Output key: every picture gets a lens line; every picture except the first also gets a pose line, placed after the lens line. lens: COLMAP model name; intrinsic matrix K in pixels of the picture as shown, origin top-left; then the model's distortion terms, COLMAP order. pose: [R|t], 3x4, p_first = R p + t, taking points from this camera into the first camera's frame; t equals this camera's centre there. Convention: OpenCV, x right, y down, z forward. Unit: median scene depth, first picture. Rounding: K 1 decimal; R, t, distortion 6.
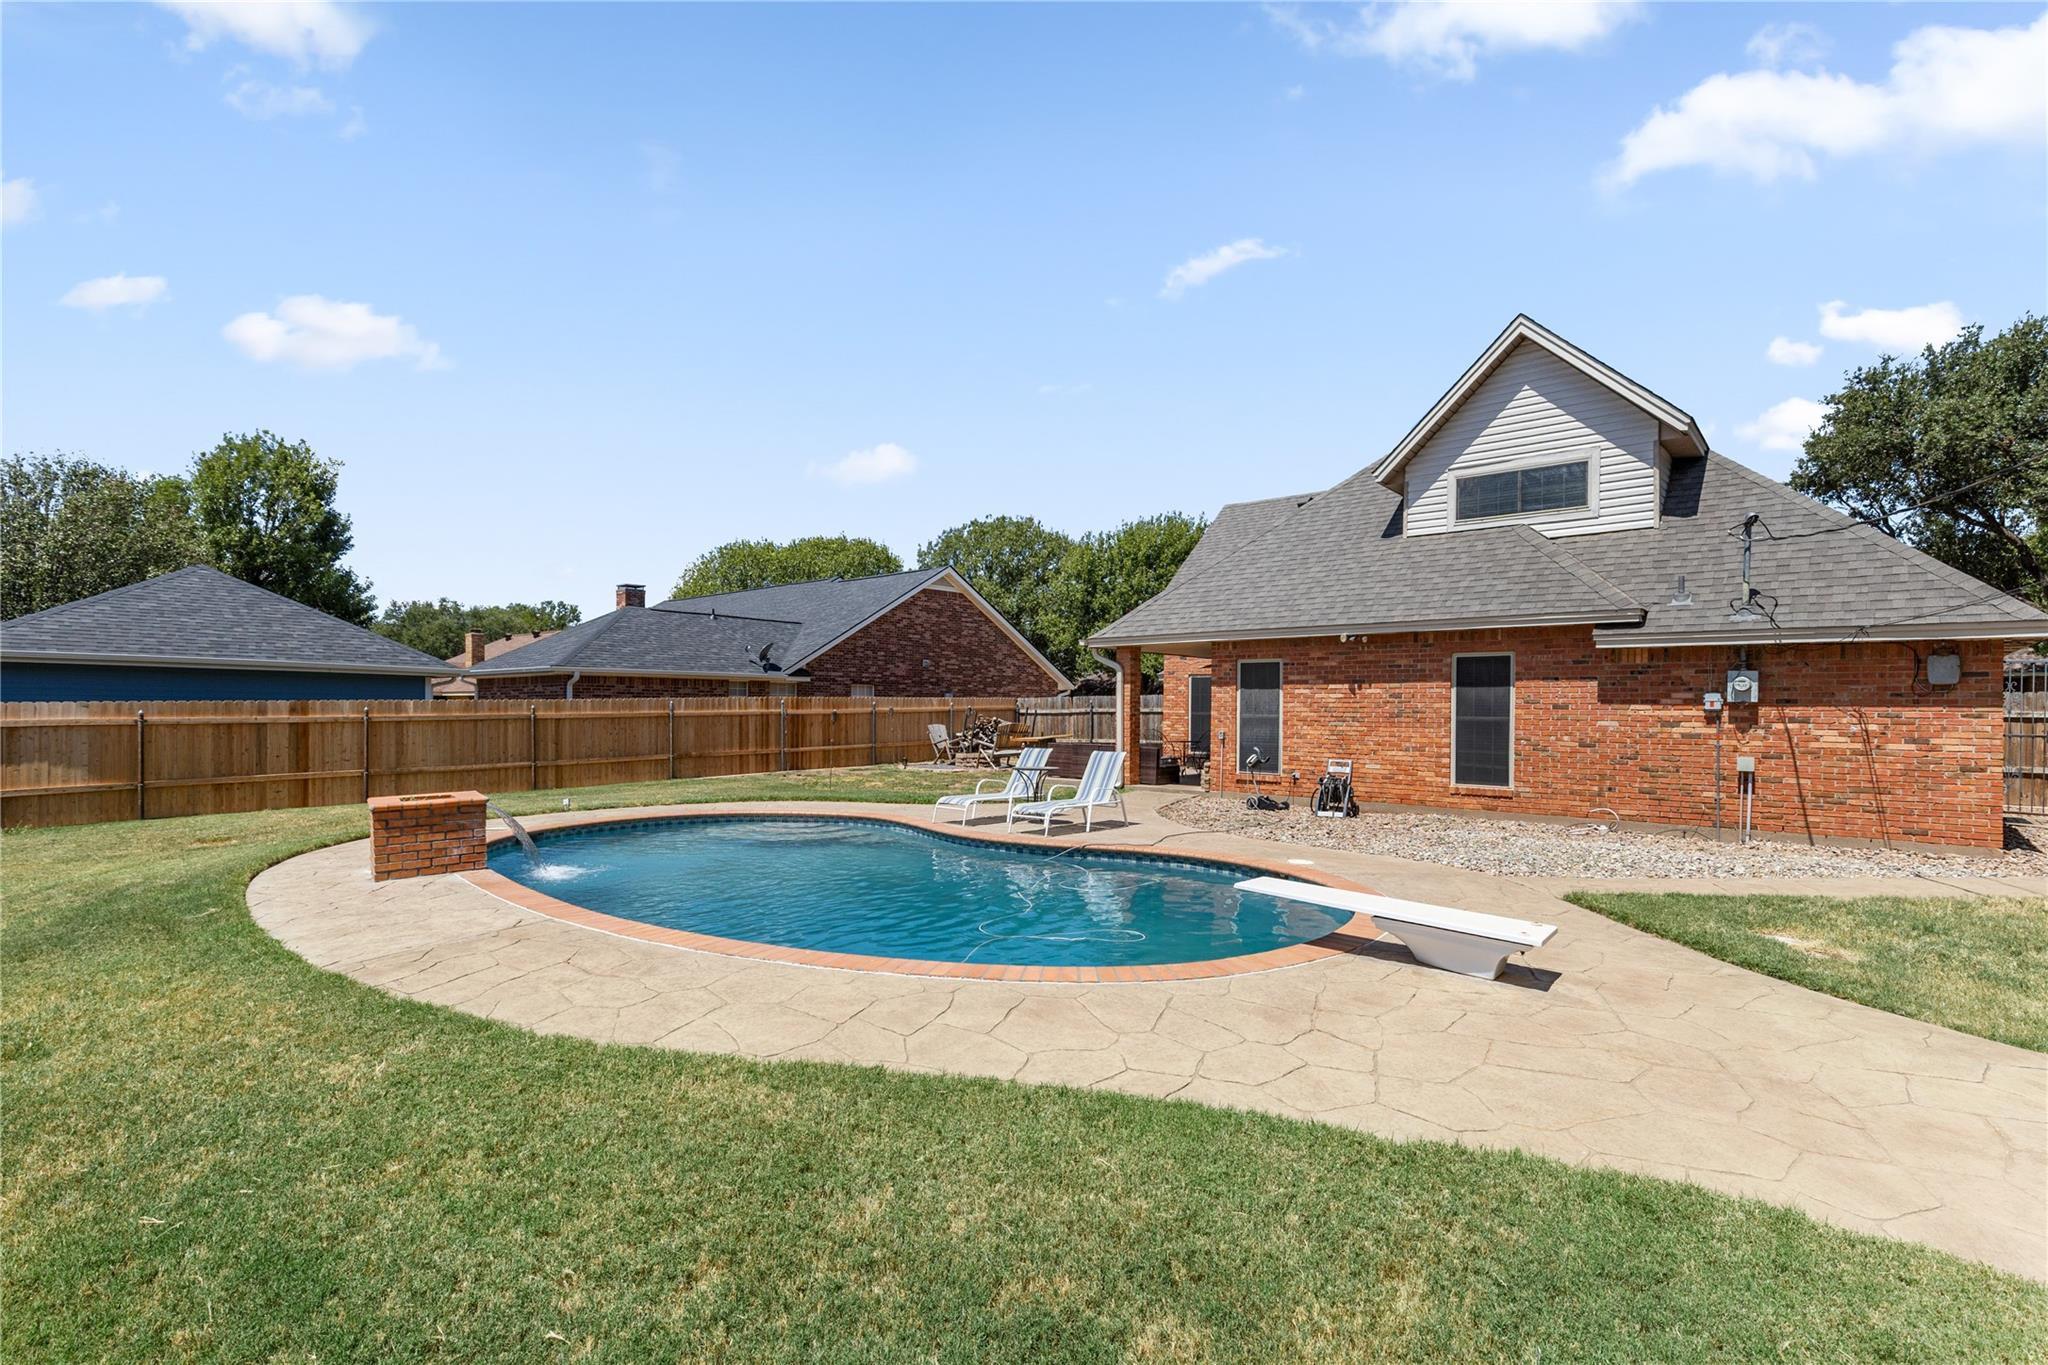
lens RADIAL K [[935.1, 0, 1023.7], [0, 935.1, 689.5], [0, 0, 1]] dist [0.008161, -0.001651]
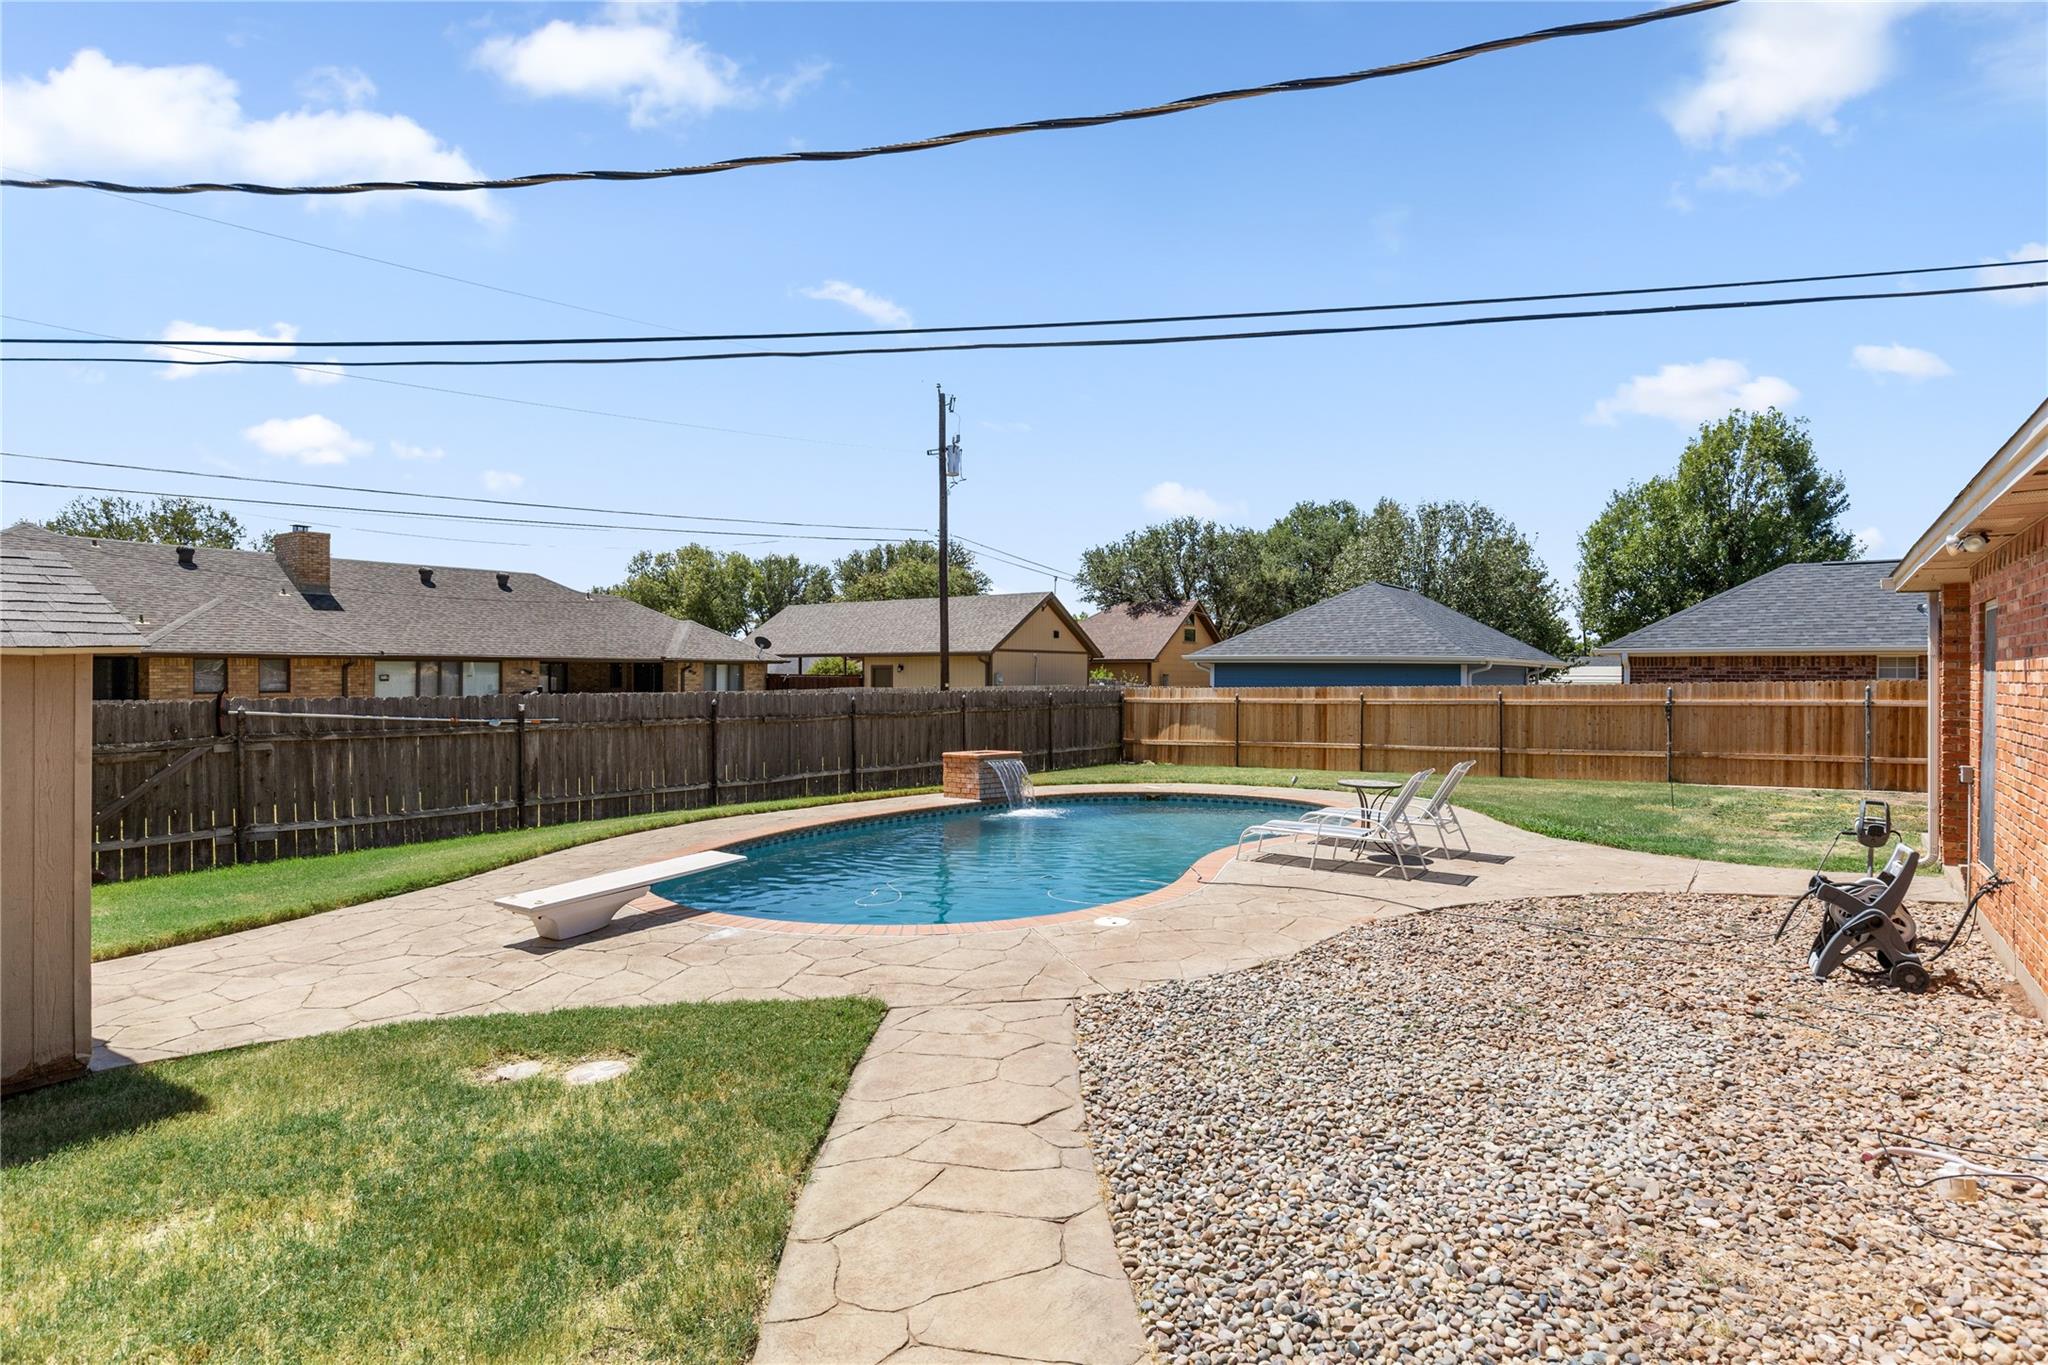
lens RADIAL K [[1045.2, 0, 1024.8], [0, 1045.2, 684.1], [0, 0, 1]] dist [0.004032, 0.000713]
pose [[0.085521, -0.002189, -0.996334, 0.526263], [0.014789, 0.999890, -0.000927, 0.002823], [0.996227, -0.014655, 0.085544, 0.399705]]
